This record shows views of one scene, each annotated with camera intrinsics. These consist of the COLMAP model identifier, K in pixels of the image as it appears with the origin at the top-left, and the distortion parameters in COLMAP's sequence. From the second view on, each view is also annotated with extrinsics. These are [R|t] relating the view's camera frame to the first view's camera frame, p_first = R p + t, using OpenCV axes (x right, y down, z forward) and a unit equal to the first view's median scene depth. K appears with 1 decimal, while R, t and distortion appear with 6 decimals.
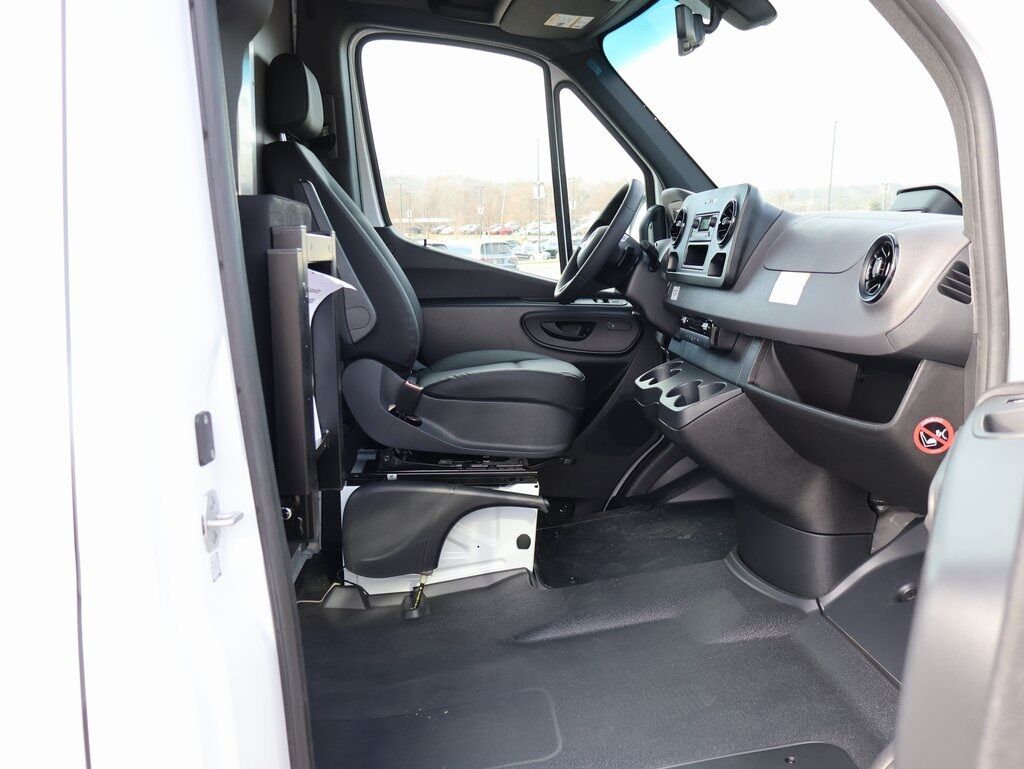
lens RADIAL K [[945.3, 0, 512.0], [0, 945.3, 384.5], [0, 0, 1]] dist [0.015974, 0.011018]
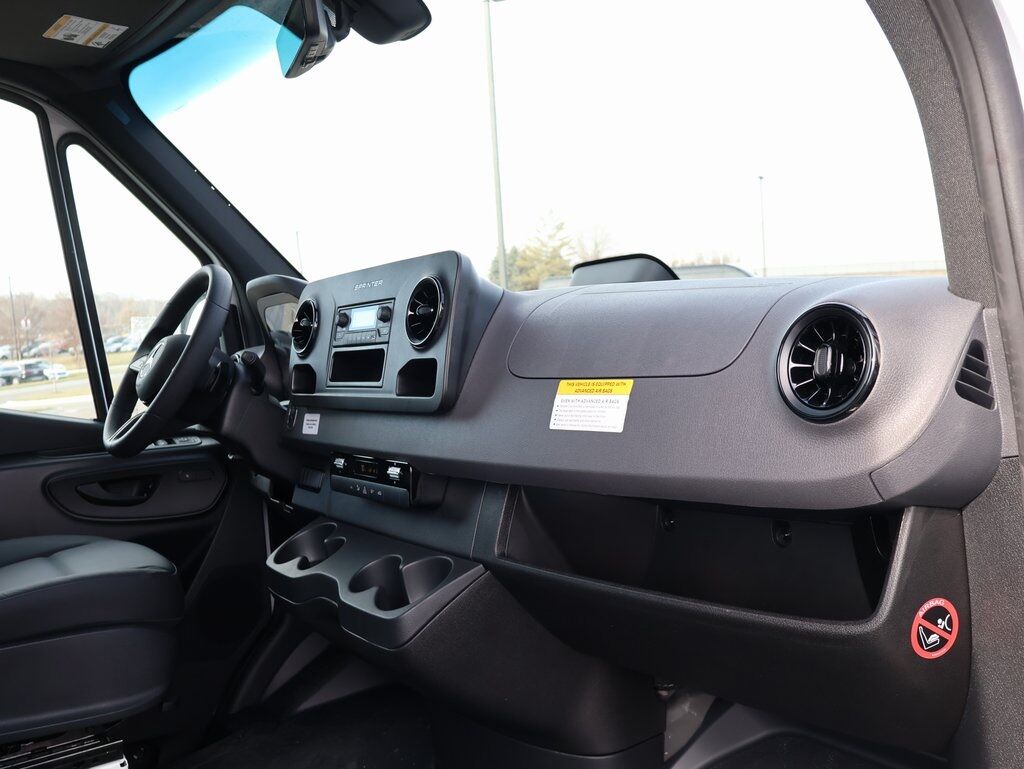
lens RADIAL K [[979.2, 0, 511.7], [0, 979.2, 400.4], [0, 0, 1]] dist [-0.007272, 0.006042]
pose [[0.865993, -0.097450, 0.490468, -0.049680], [0.144260, 0.987812, -0.058446, -0.057632], [-0.478795, 0.121369, 0.869497, 0.356954]]
